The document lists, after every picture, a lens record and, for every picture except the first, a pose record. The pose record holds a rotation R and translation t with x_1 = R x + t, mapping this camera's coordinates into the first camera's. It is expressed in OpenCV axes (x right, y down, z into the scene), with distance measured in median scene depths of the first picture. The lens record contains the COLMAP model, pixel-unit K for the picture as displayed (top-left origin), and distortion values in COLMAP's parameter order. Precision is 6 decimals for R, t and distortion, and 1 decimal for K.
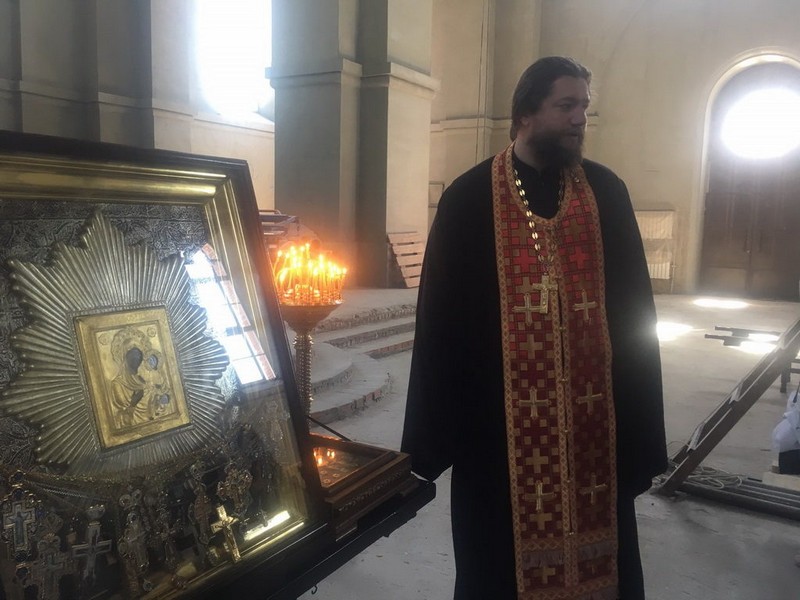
lens RADIAL K [[676.3, 0, 396.5], [0, 676.3, 296.0], [0, 0, 1]] dist [0.069388, -0.099777]
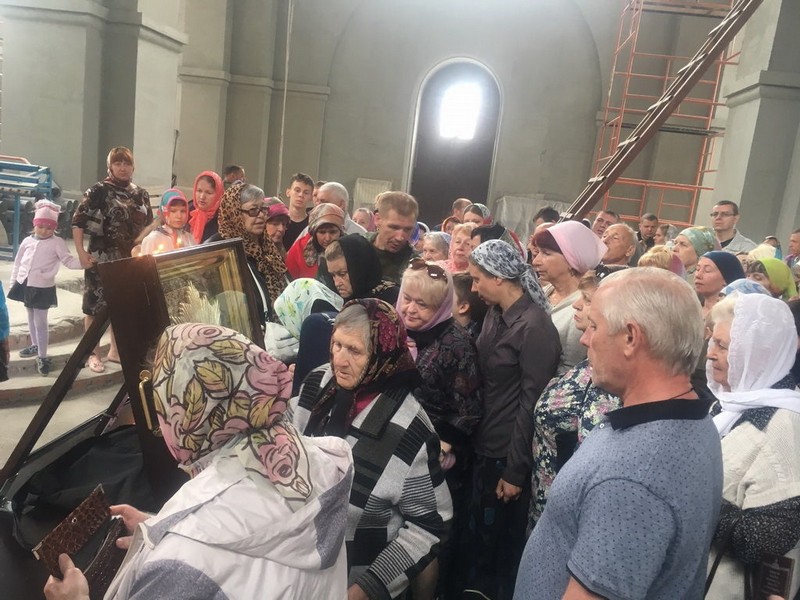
lens RADIAL K [[676.3, 0, 403.8], [0, 676.3, 298.0], [0, 0, 1]] dist [0.069388, -0.099777]
pose [[0.905183, 0.012132, 0.424848, -0.670877], [-0.051576, 0.995341, 0.081466, -0.248529], [-0.421881, -0.095654, 0.901591, -0.817143]]
